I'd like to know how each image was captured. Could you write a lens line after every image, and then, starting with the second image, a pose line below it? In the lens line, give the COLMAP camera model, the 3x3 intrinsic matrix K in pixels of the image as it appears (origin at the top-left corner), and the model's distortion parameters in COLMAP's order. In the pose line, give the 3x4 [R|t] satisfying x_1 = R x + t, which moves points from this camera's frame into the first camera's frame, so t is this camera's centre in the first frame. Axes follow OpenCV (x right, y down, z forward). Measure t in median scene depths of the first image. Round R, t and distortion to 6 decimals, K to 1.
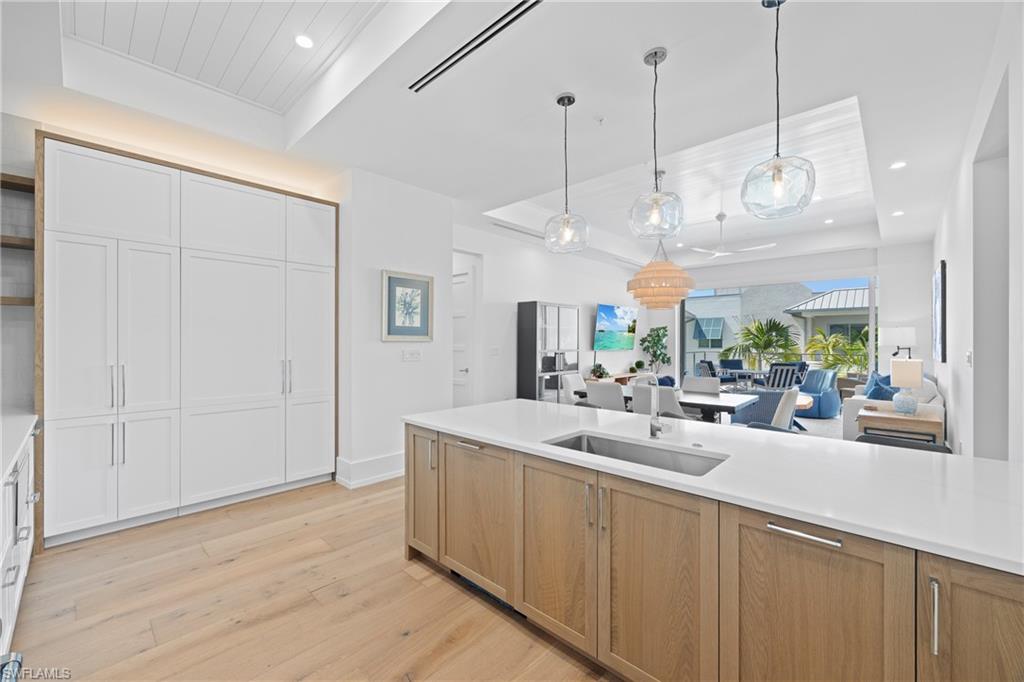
lens RADIAL K [[412.0, 0, 511.1], [0, 412.0, 340.2], [0, 0, 1]] dist [-0.010566, -0.000824]
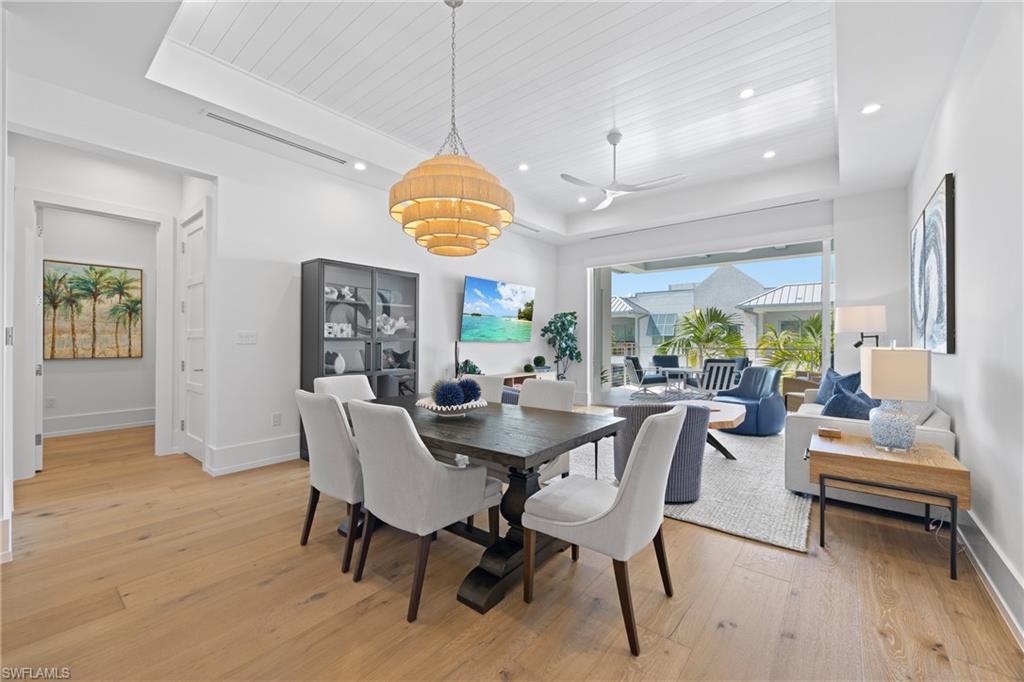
lens RADIAL K [[412.0, 0, 515.3], [0, 412.0, 339.4], [0, 0, 1]] dist [-0.010566, -0.000824]
pose [[0.996511, 0.001011, 0.083450, 0.205537], [-0.001069, 0.999999, 0.000645, 0.018090], [-0.083449, -0.000732, 0.996512, 0.242963]]
